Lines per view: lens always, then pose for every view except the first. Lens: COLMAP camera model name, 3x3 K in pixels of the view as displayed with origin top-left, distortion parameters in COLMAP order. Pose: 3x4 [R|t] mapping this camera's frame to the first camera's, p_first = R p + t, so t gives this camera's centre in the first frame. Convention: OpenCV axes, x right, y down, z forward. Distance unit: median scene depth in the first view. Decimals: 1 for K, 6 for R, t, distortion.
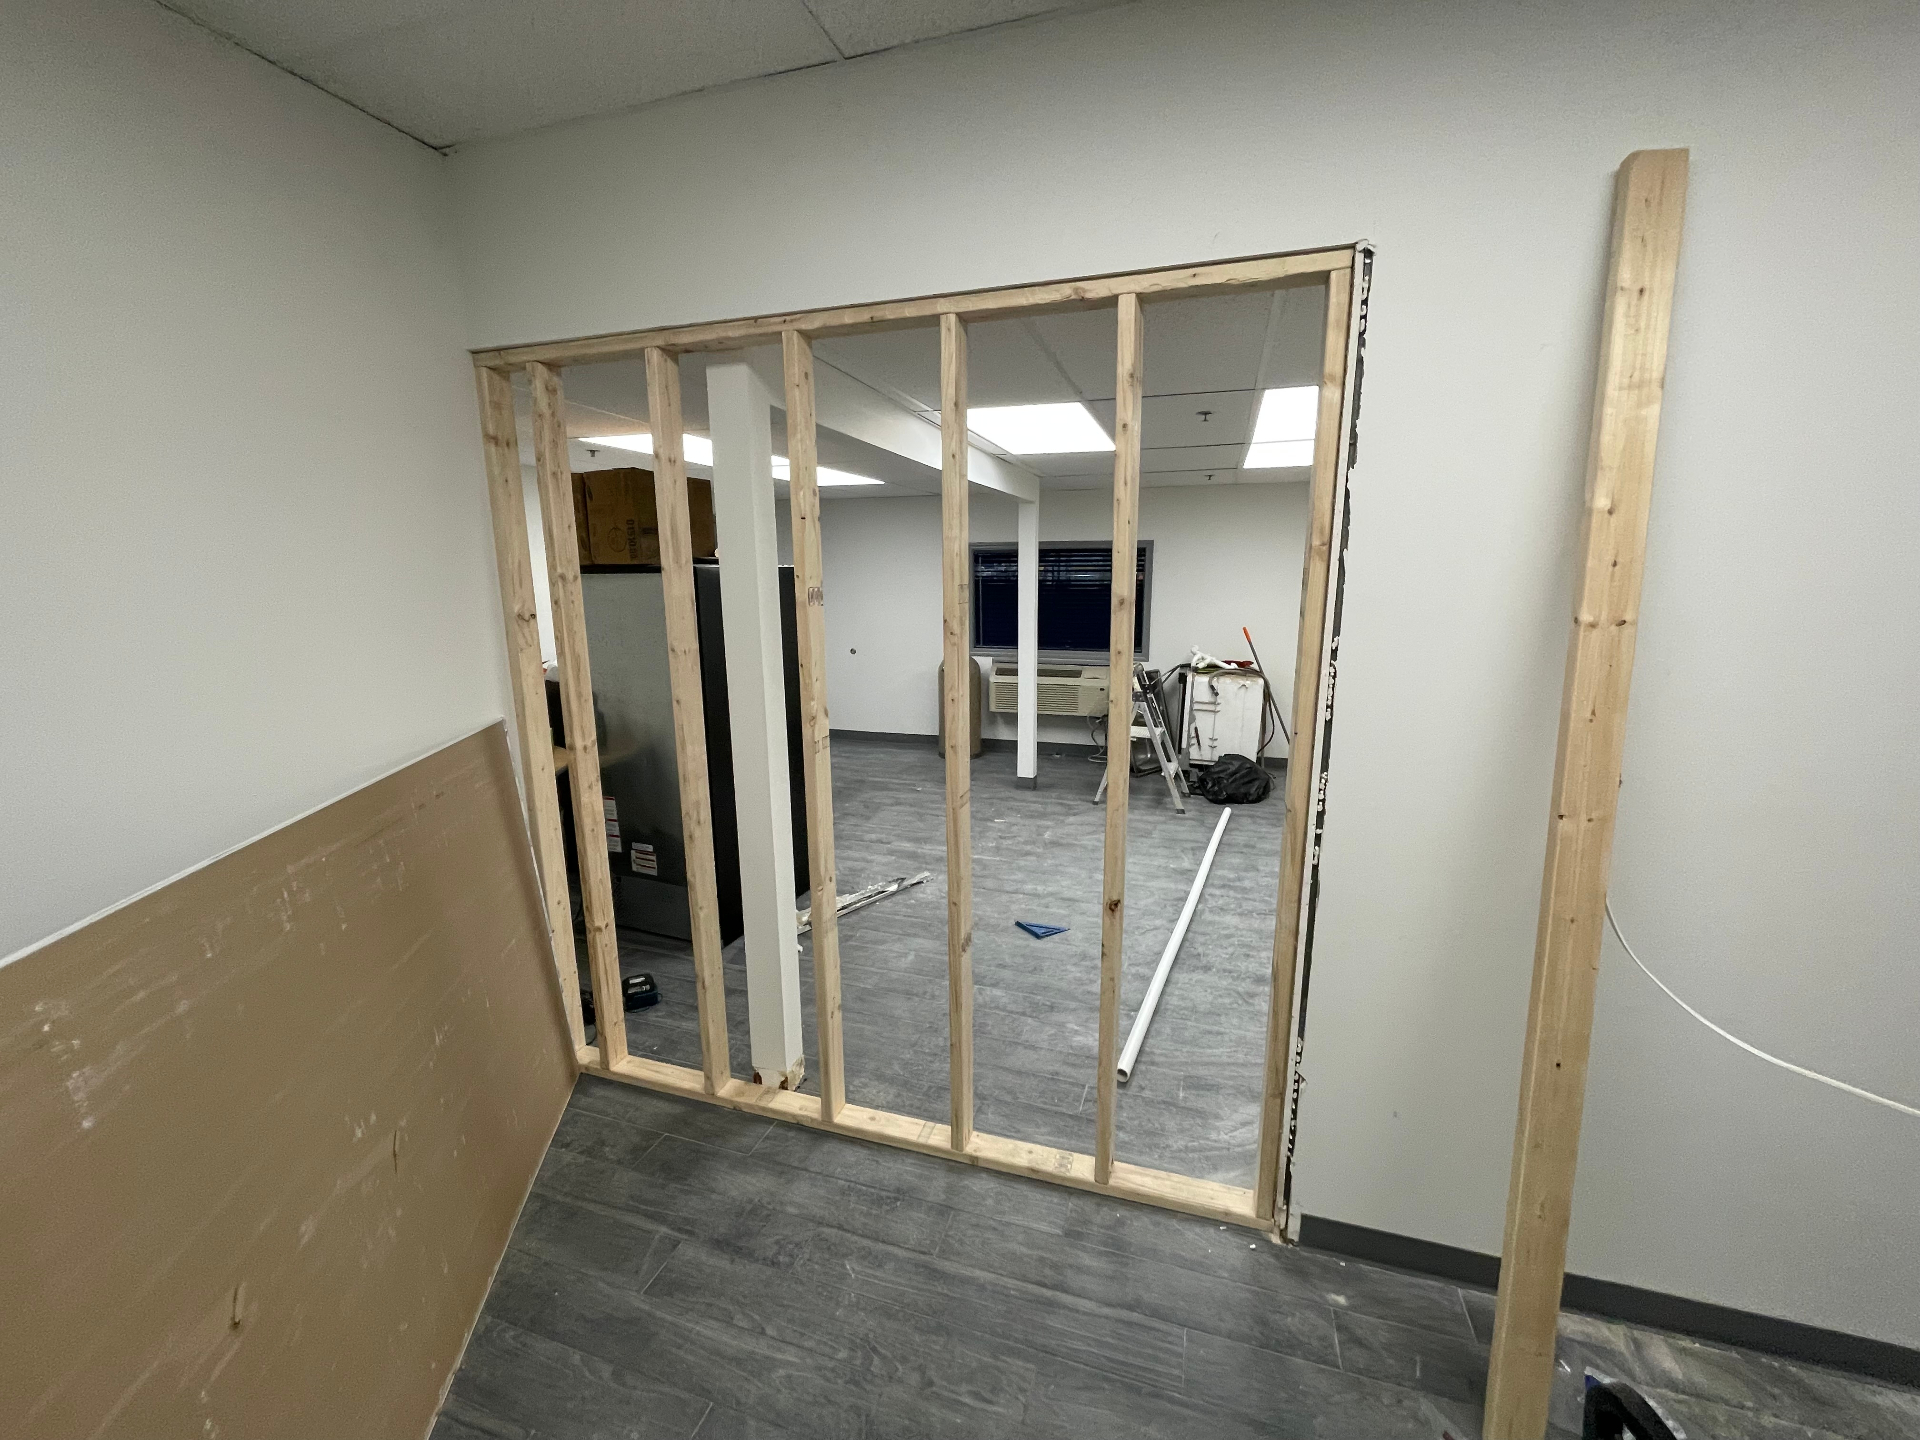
lens RADIAL K [[772.8, 0, 963.1], [0, 772.8, 722.1], [0, 0, 1]] dist [-0.002933, -0.000690]
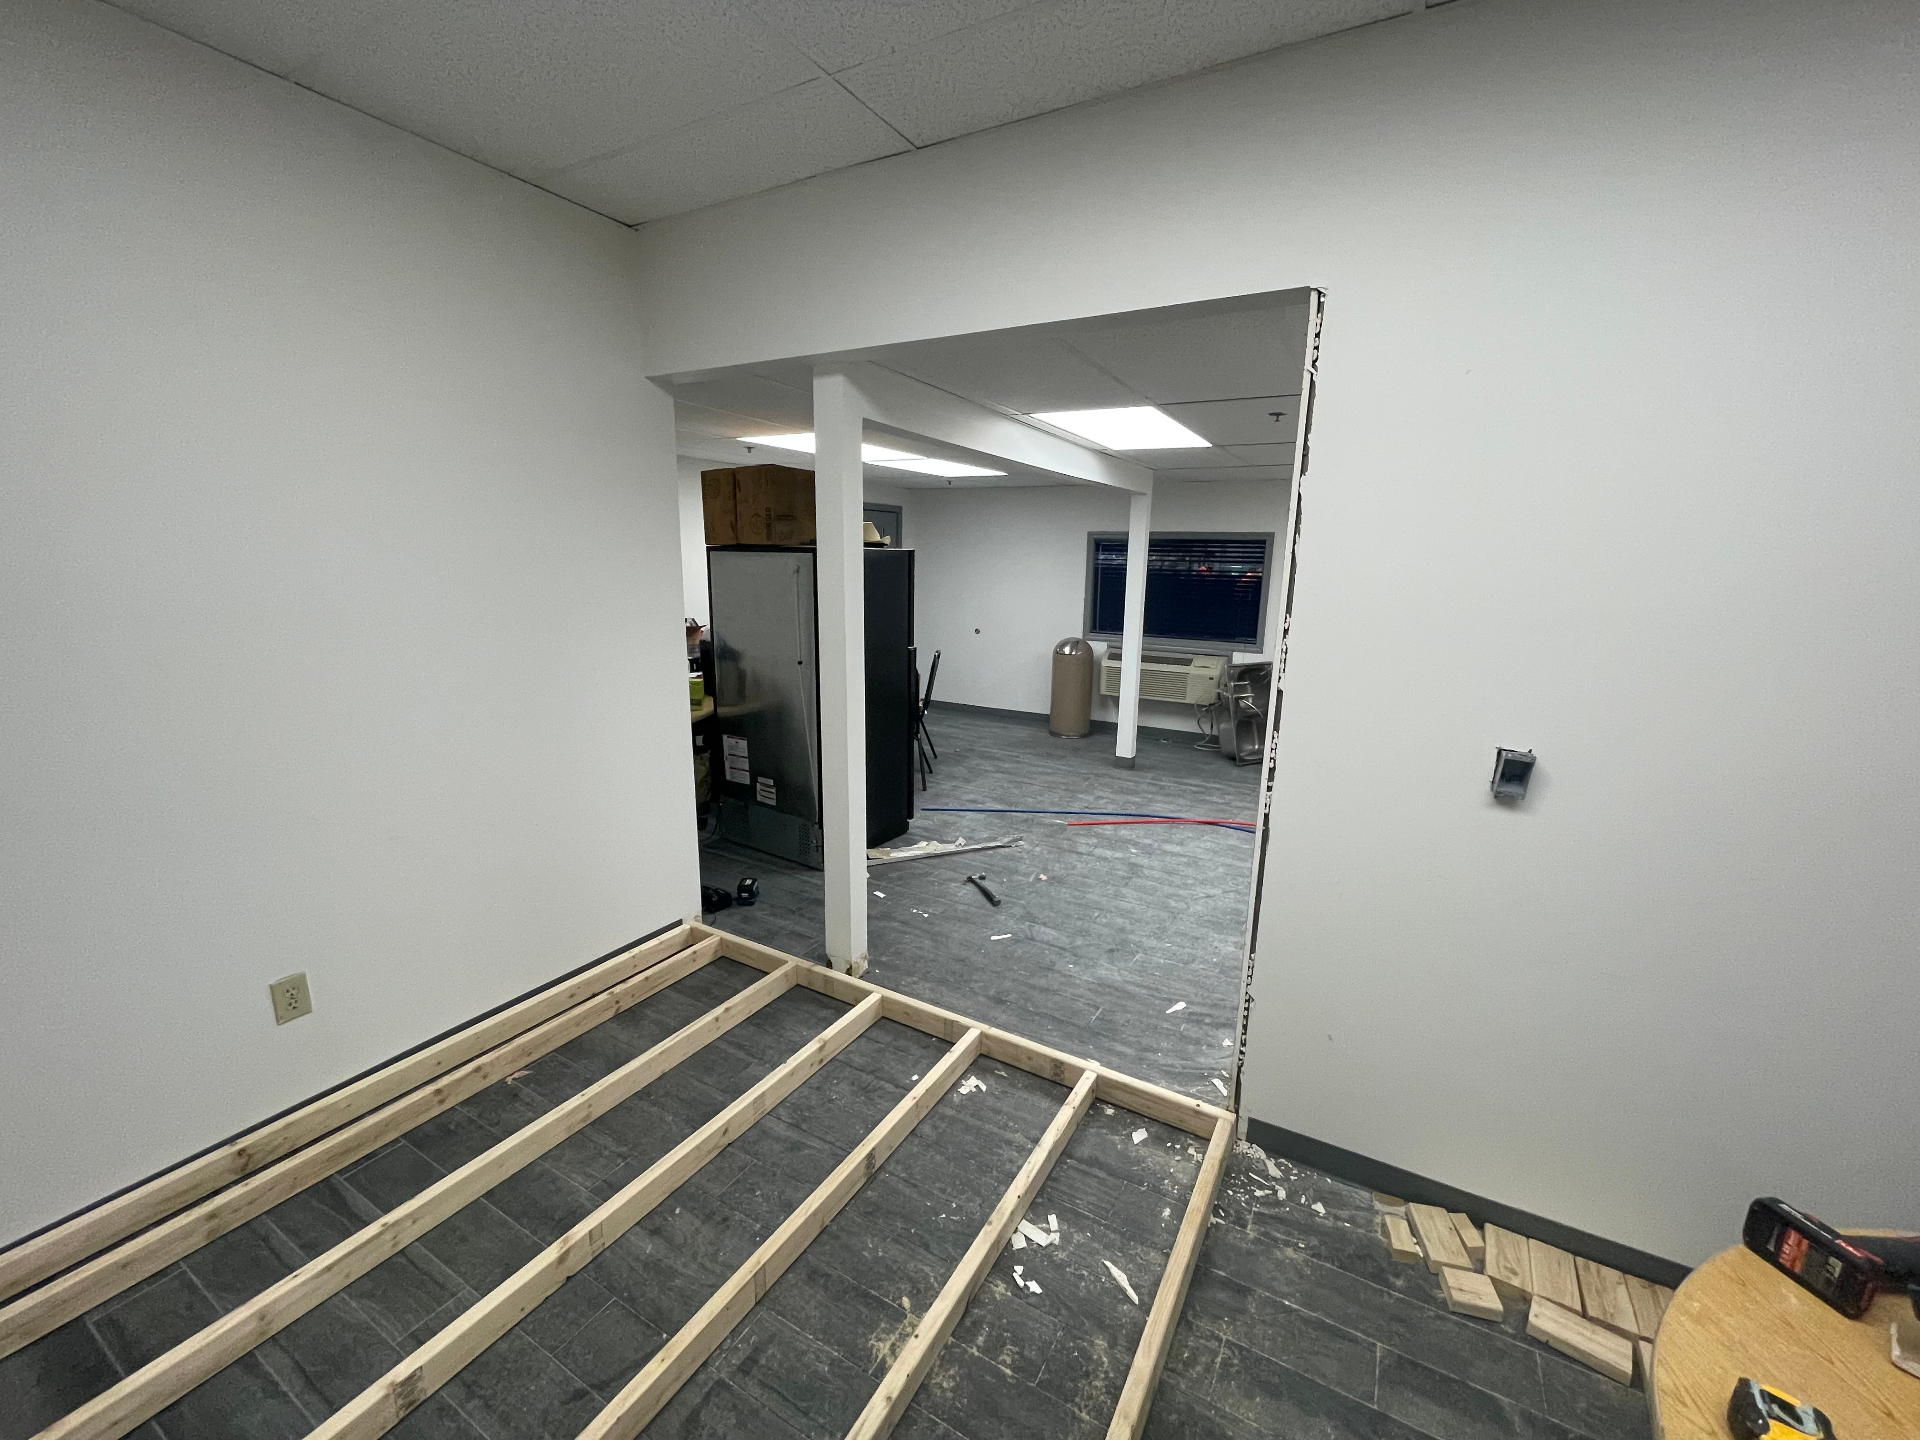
lens RADIAL K [[777.5, 0, 969.1], [0, 777.5, 726.9], [0, 0, 1]] dist [-0.002208, -0.000106]
pose [[0.979723, 0.066428, -0.189026, 0.179561], [-0.062578, 0.997694, 0.026269, 0.039515], [0.190335, -0.013907, 0.981621, -0.192104]]
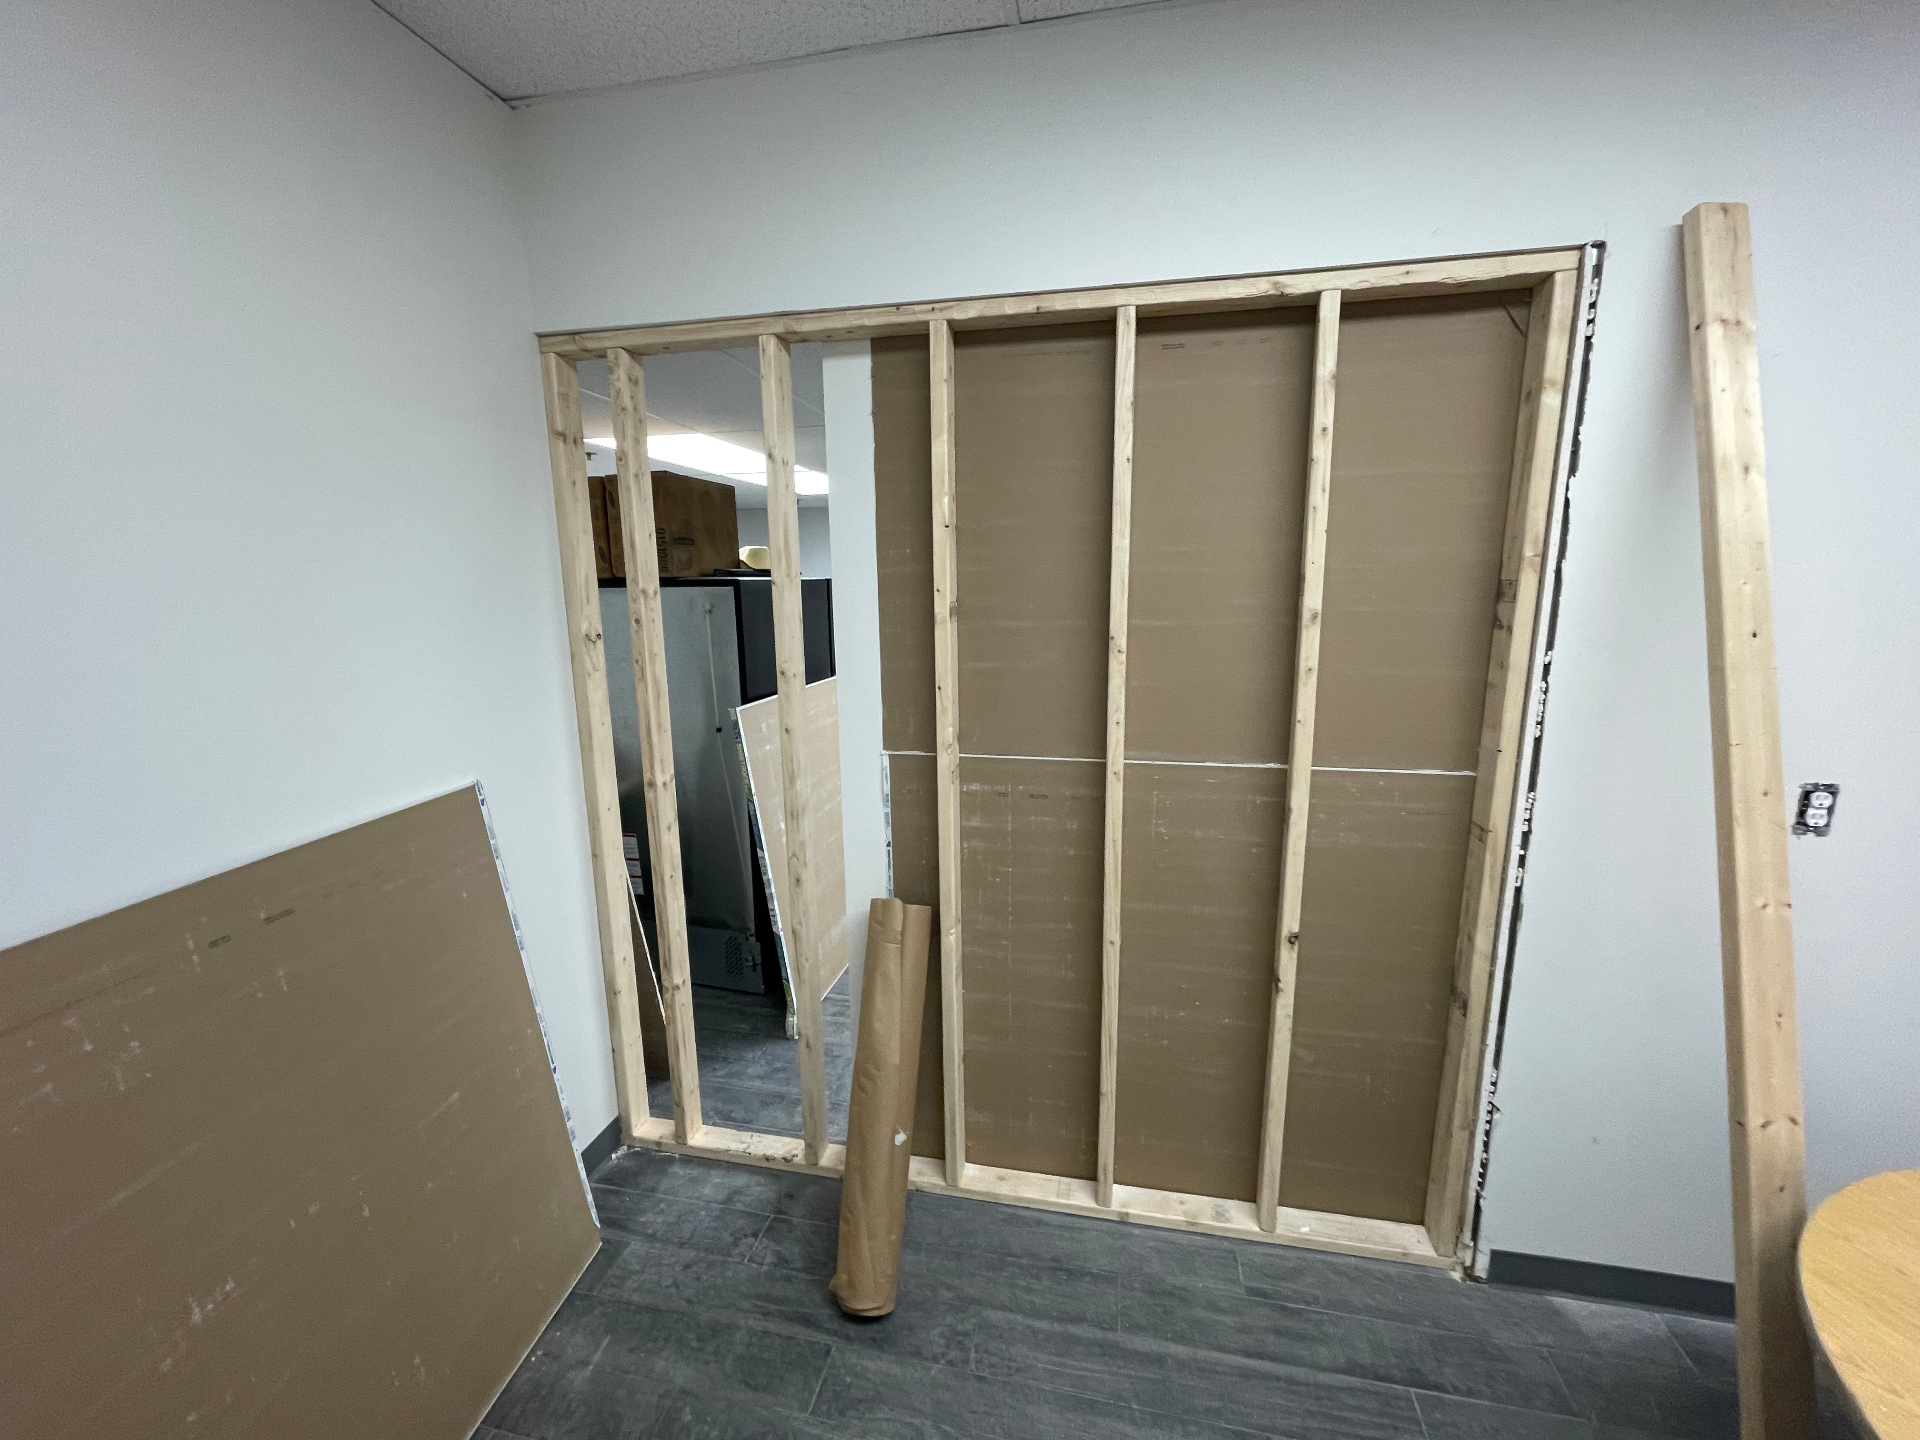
lens RADIAL K [[777.5, 0, 969.1], [0, 777.5, 726.9], [0, 0, 1]] dist [-0.002208, -0.000106]
pose [[0.994533, -0.021263, 0.102234, -0.252874], [0.022560, 0.999679, -0.011548, -0.015167], [-0.101956, 0.013791, 0.994693, 0.081393]]
